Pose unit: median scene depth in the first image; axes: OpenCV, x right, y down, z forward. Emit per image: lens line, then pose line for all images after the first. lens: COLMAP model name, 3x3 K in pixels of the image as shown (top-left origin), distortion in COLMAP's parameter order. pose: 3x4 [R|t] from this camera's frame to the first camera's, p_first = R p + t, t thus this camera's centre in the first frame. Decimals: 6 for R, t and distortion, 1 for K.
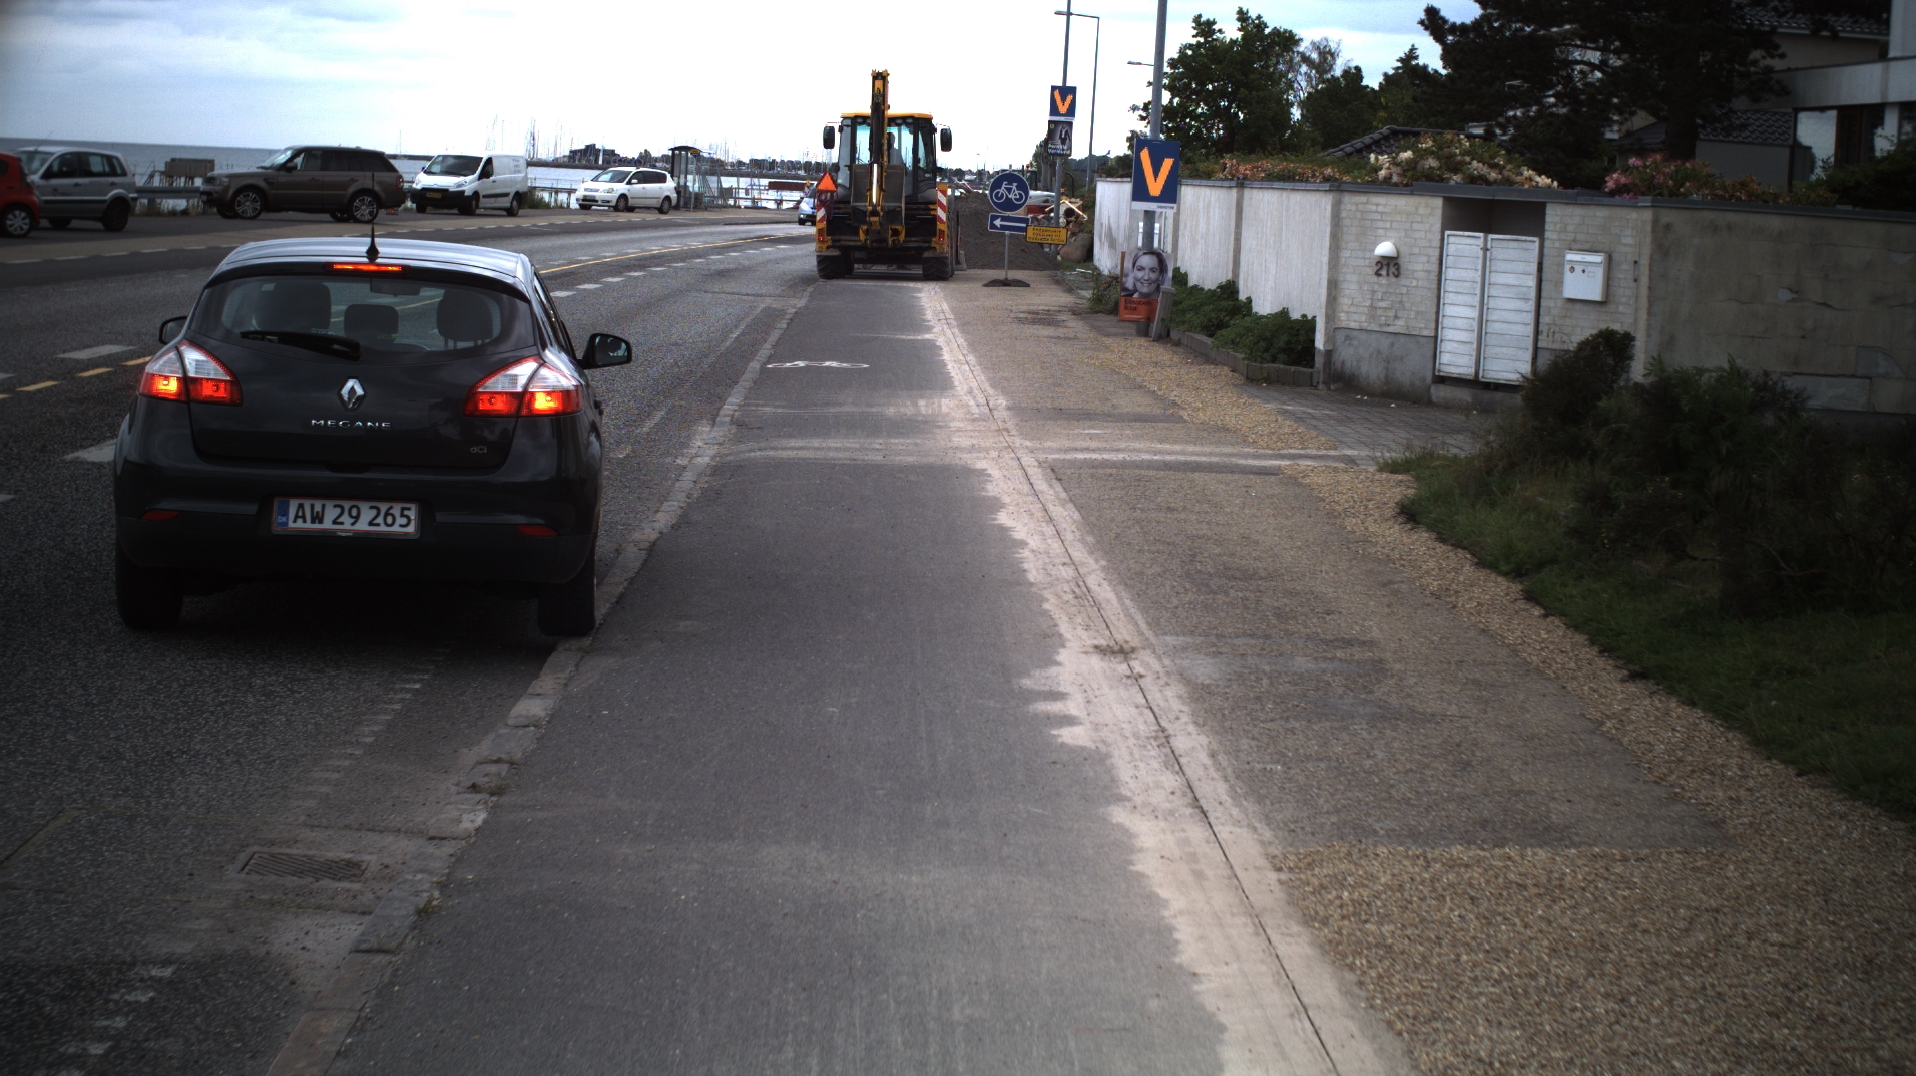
lens RADIAL K [[3554.4, 0, 965.0], [0, 3554.4, 536.0], [0, 0, 1]] dist [-0.261709, 0.000000]
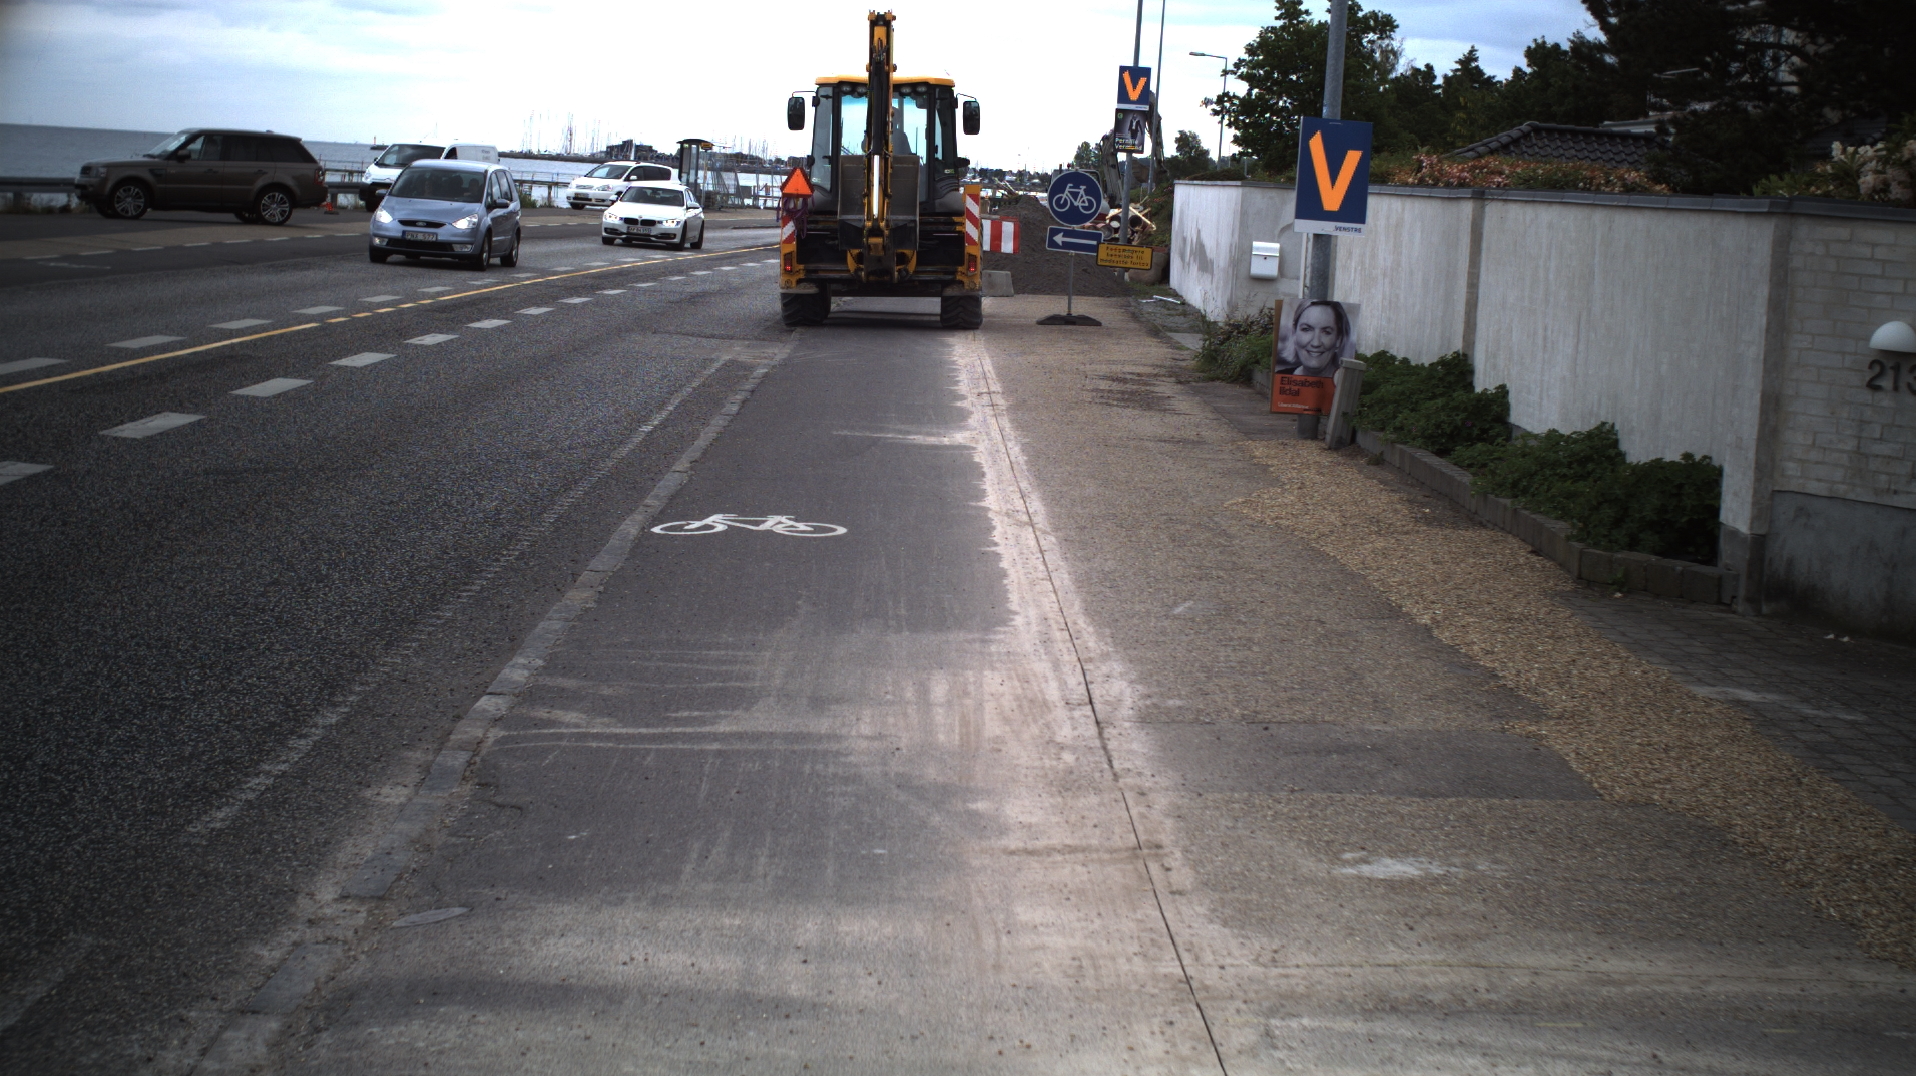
lens RADIAL K [[3553.4, 0, 939.3], [0, 3553.4, 539.8], [0, 0, 1]] dist [-0.252257, 0.000000]
pose [[0.999763, 0.013240, -0.017253, -0.003005], [-0.013223, 0.999912, 0.001108, -0.035073], [0.017266, -0.000880, 0.999851, 0.348668]]
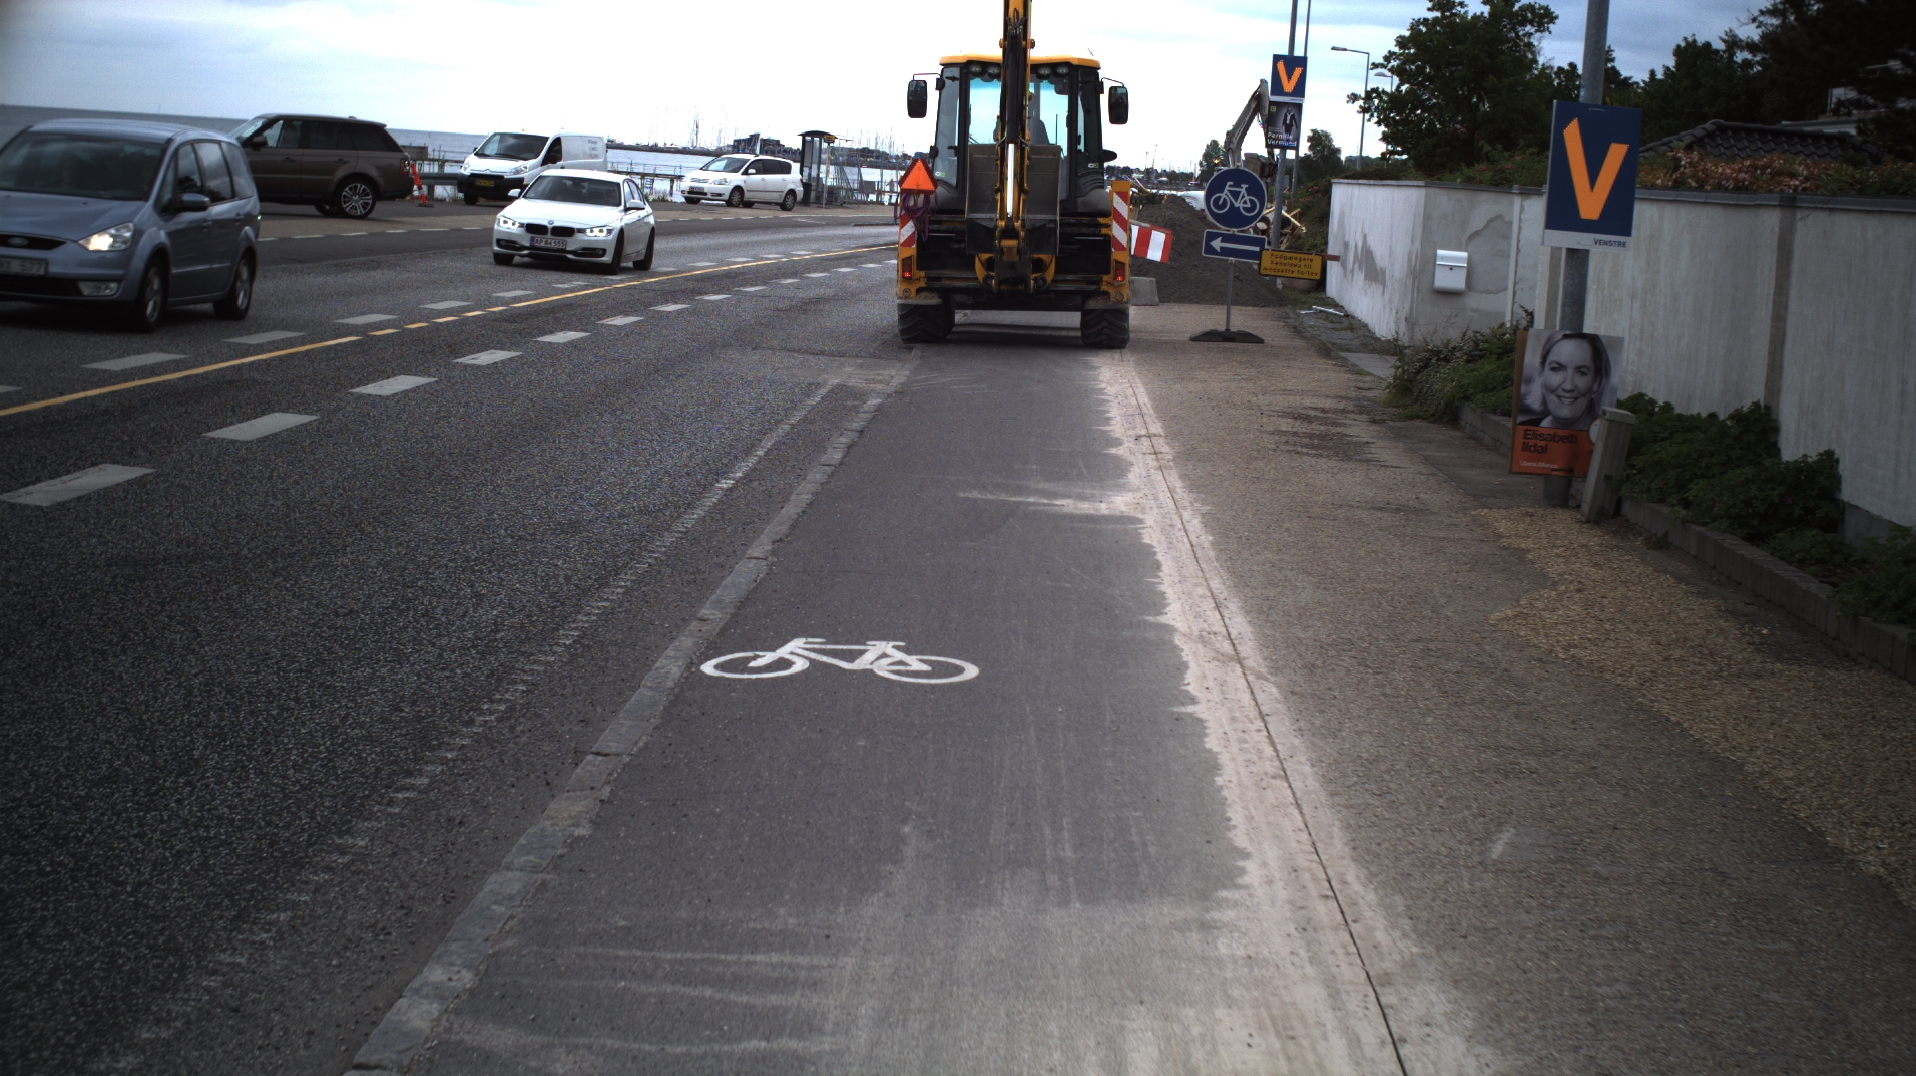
lens RADIAL K [[3553.4, 0, 957.5], [0, 3553.4, 545.9], [0, 0, 1]] dist [-0.252257, 0.000000]
pose [[0.998611, 0.024398, -0.046702, -0.008998], [-0.024221, 0.999697, 0.004366, -0.046463], [0.046794, -0.003229, 0.998899, 0.465045]]
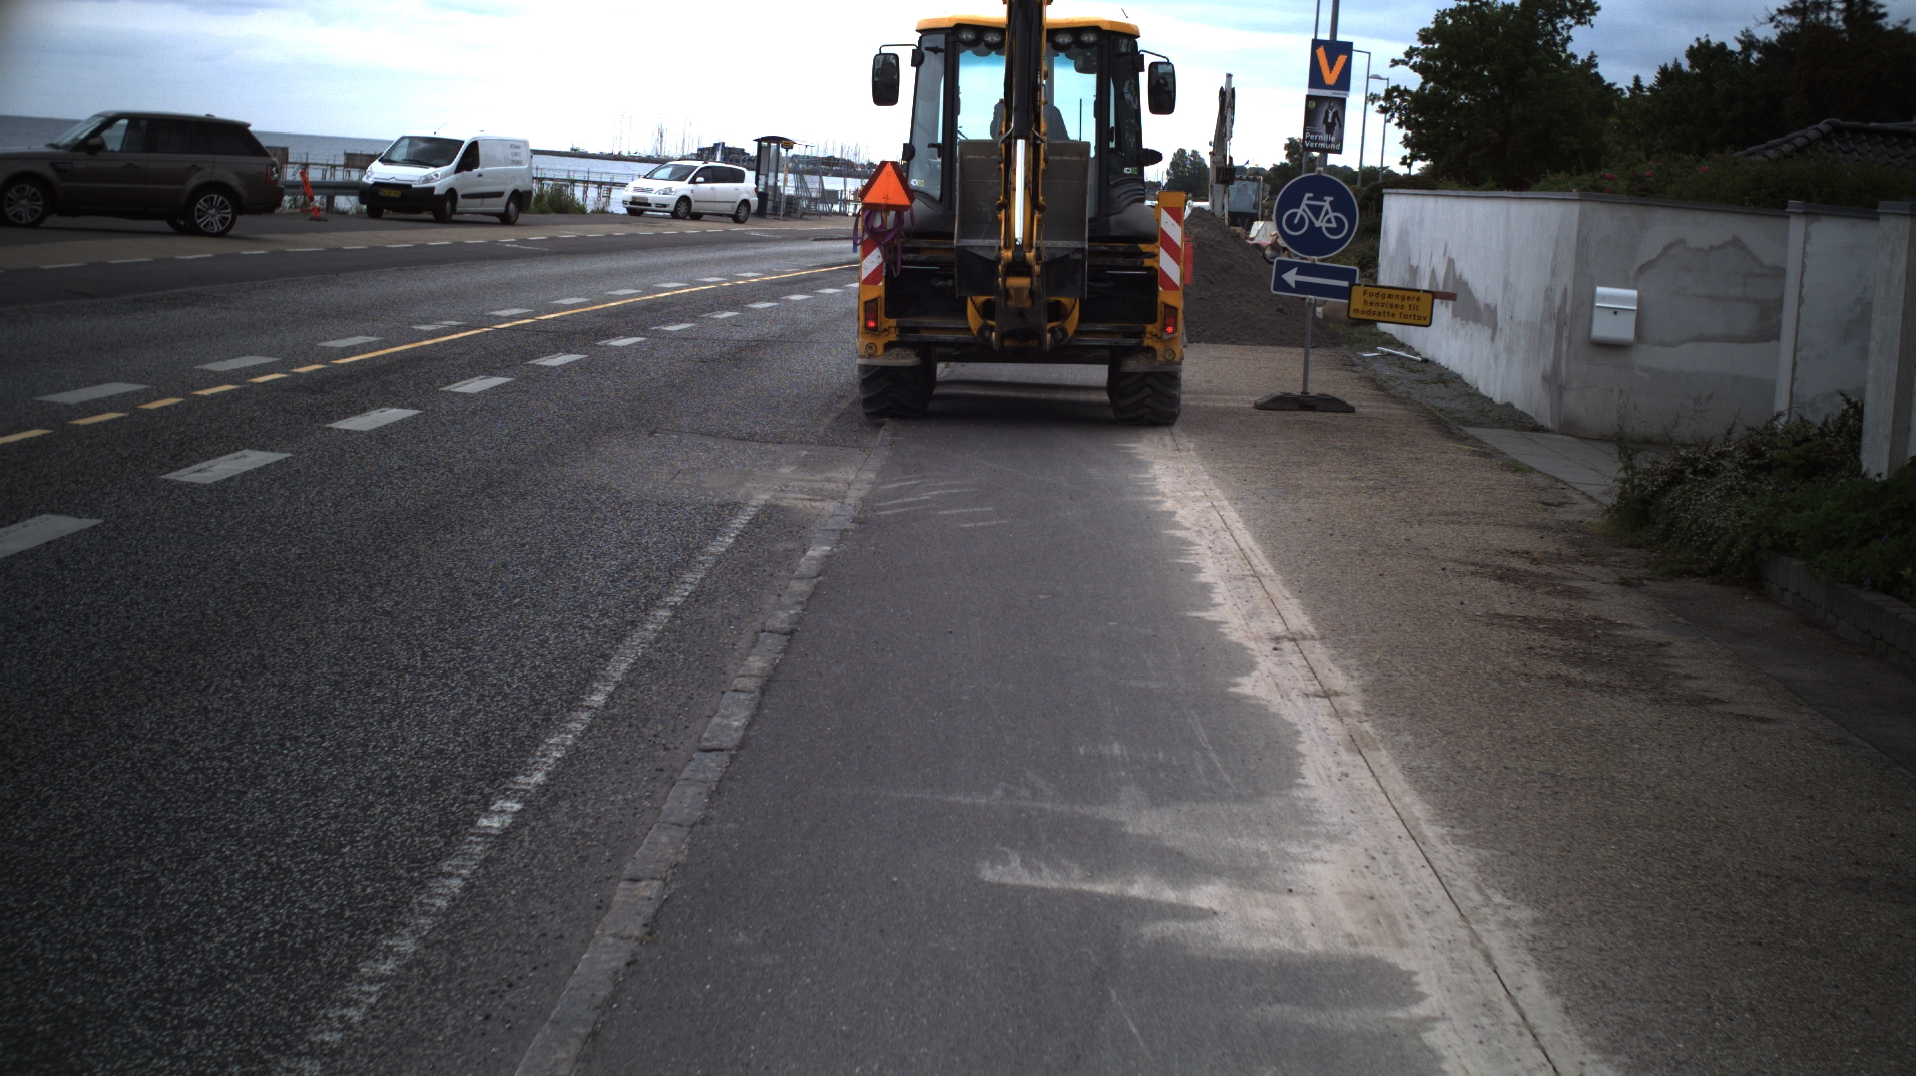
lens RADIAL K [[3553.4, 0, 967.8], [0, 3553.4, 533.8], [0, 0, 1]] dist [-0.252257, 0.000000]
pose [[0.999137, 0.023399, -0.034320, -0.023517], [-0.023474, 0.999723, -0.001795, -0.069627], [0.034268, 0.002600, 0.999409, 0.696222]]
